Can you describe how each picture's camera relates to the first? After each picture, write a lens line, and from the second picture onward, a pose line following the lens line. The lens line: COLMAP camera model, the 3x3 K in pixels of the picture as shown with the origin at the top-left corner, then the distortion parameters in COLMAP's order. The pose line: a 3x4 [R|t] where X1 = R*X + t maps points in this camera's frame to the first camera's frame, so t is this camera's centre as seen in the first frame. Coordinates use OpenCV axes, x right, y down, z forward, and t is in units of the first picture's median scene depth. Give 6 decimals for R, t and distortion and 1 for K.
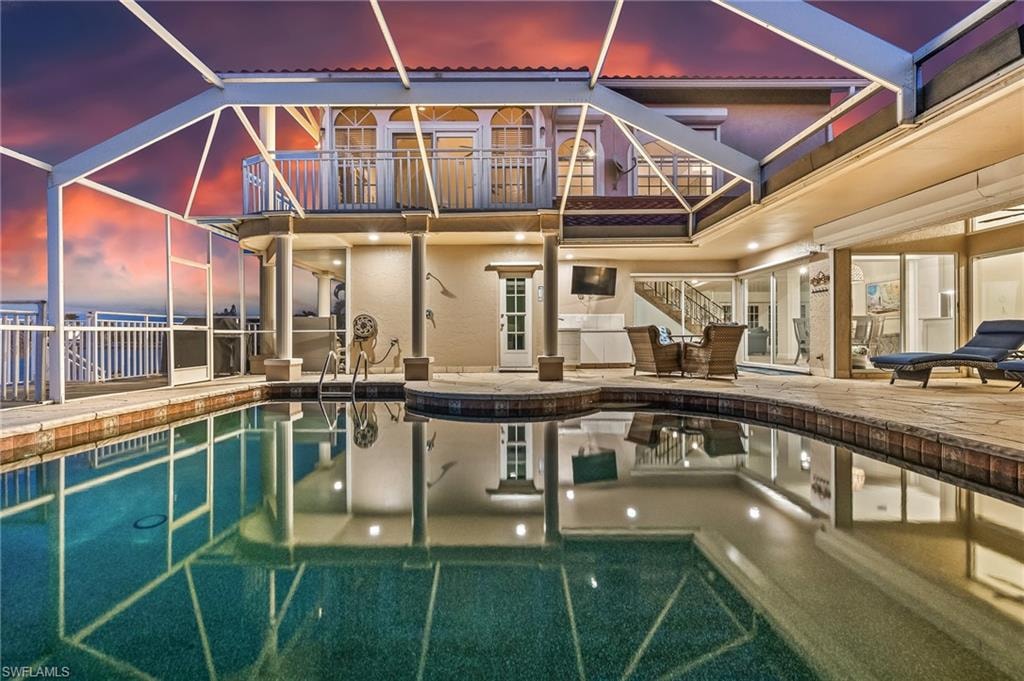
lens RADIAL K [[433.7, 0, 512.0], [0, 433.7, 340.5], [0, 0, 1]] dist [0.000166, 0.000172]
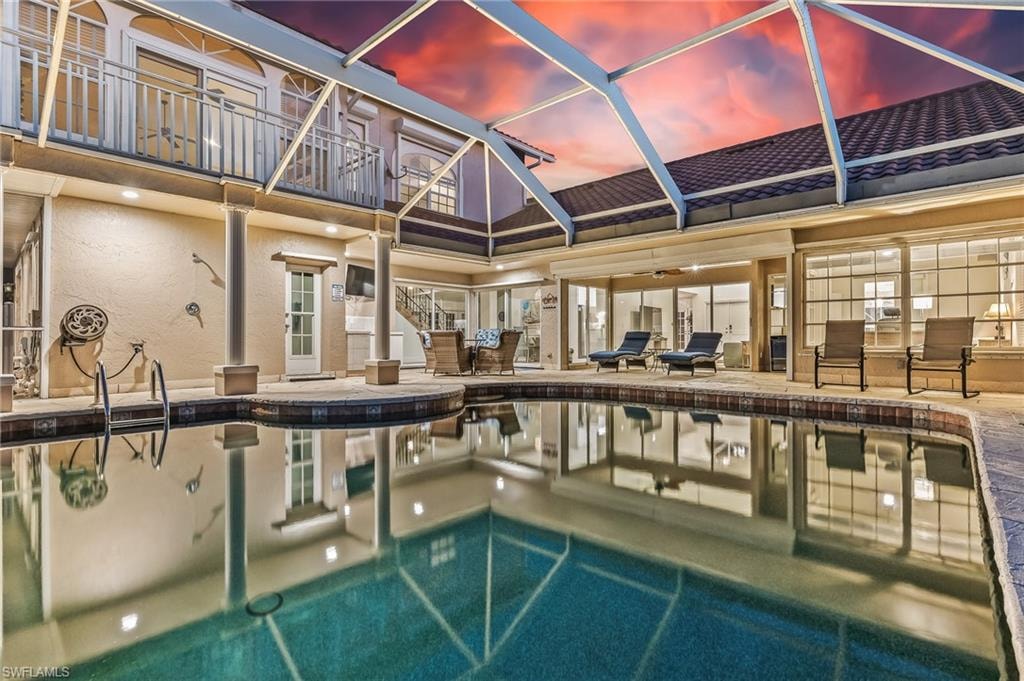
lens RADIAL K [[491.4, 0, 512.0], [0, 491.4, 340.5], [0, 0, 1]] dist [0.001136, 0.000261]
pose [[0.680415, 0.003548, 0.732819, -0.513254], [0.002611, 0.999970, -0.007266, 0.001296], [-0.732822, 0.006857, 0.680385, 0.028366]]
